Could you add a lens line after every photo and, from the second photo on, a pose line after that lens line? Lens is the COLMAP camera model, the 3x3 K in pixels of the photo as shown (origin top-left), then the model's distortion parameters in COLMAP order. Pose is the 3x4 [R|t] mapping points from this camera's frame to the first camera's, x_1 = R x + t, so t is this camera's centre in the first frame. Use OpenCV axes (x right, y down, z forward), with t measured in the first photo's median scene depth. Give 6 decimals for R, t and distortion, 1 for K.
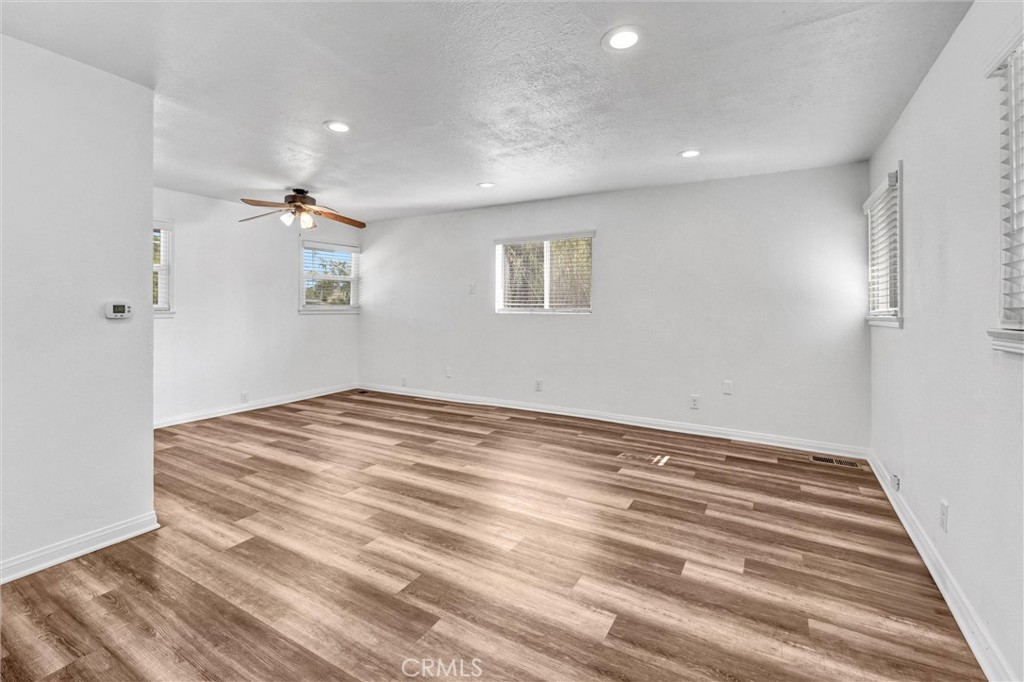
lens RADIAL K [[451.3, 0, 500.8], [0, 451.3, 309.1], [0, 0, 1]] dist [-0.016261, 0.005036]
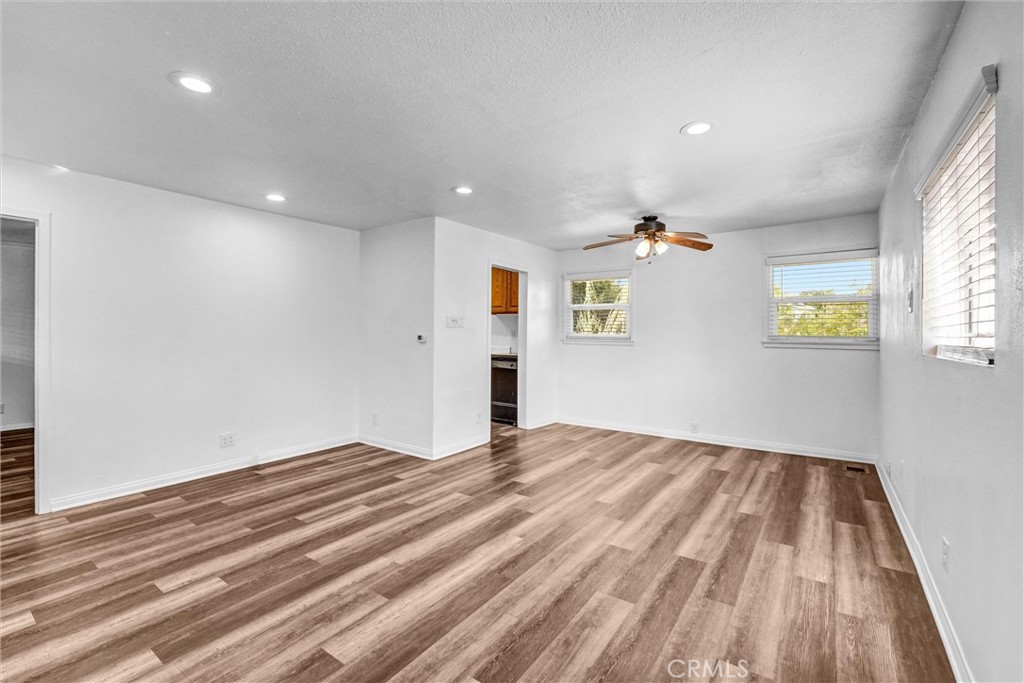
lens RADIAL K [[451.3, 0, 511.2], [0, 451.3, 337.5], [0, 0, 1]] dist [-0.016261, 0.005036]
pose [[-0.076670, 0.005469, -0.997041, 0.986094], [-0.005816, 0.999965, 0.005932, -0.013481], [0.997040, 0.006254, -0.076636, 1.439028]]
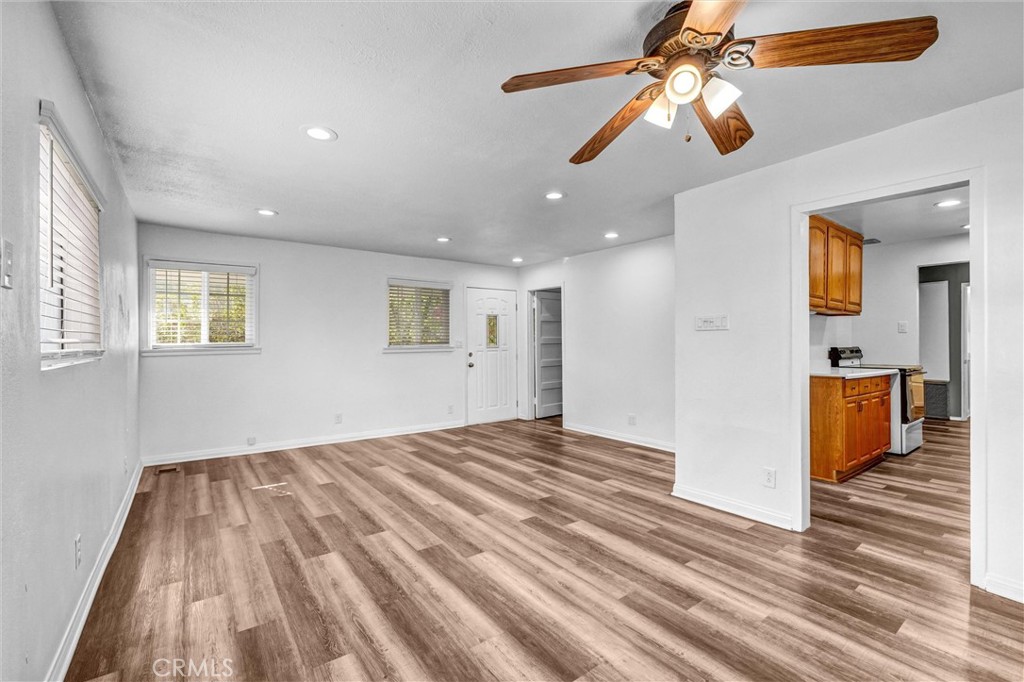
lens RADIAL K [[443.6, 0, 498.9], [0, 443.6, 342.1], [0, 0, 1]] dist [-0.019798, 0.003069]
pose [[-0.914382, 0.000811, 0.404852, -0.829881], [0.002086, 0.999994, 0.002707, -0.014551], [-0.404847, 0.003319, -0.914378, 2.529973]]
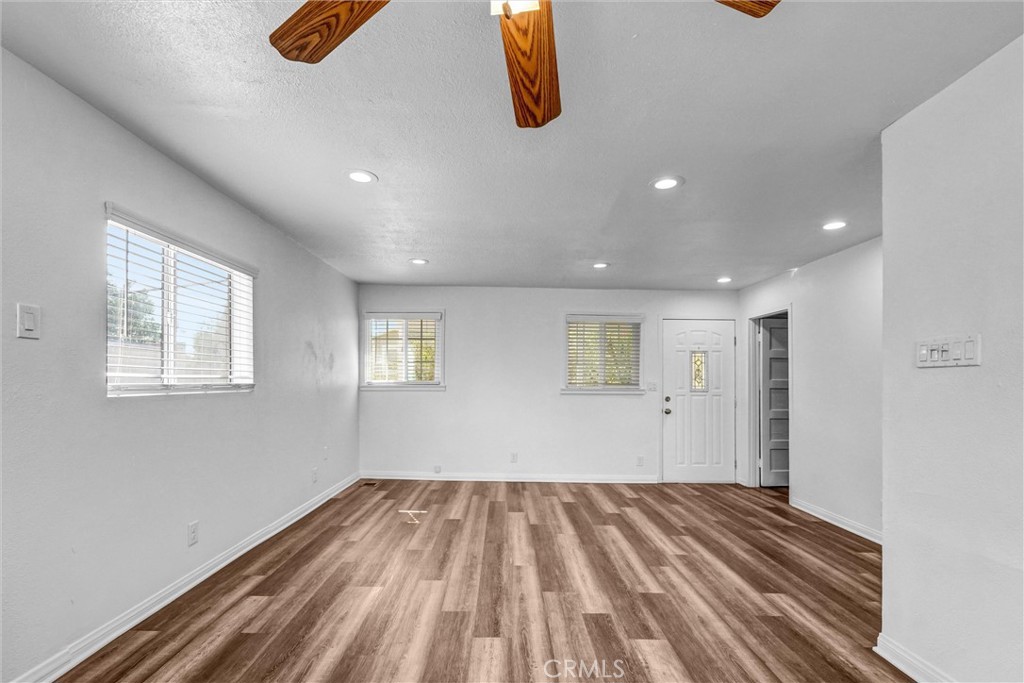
lens RADIAL K [[451.3, 0, 504.1], [0, 451.3, 382.6], [0, 0, 1]] dist [-0.016261, 0.005036]
pose [[-0.511468, -0.011073, 0.859231, -1.123238], [-0.013697, 0.999895, 0.004732, -0.014815], [-0.859193, -0.009348, -0.511566, 2.036058]]
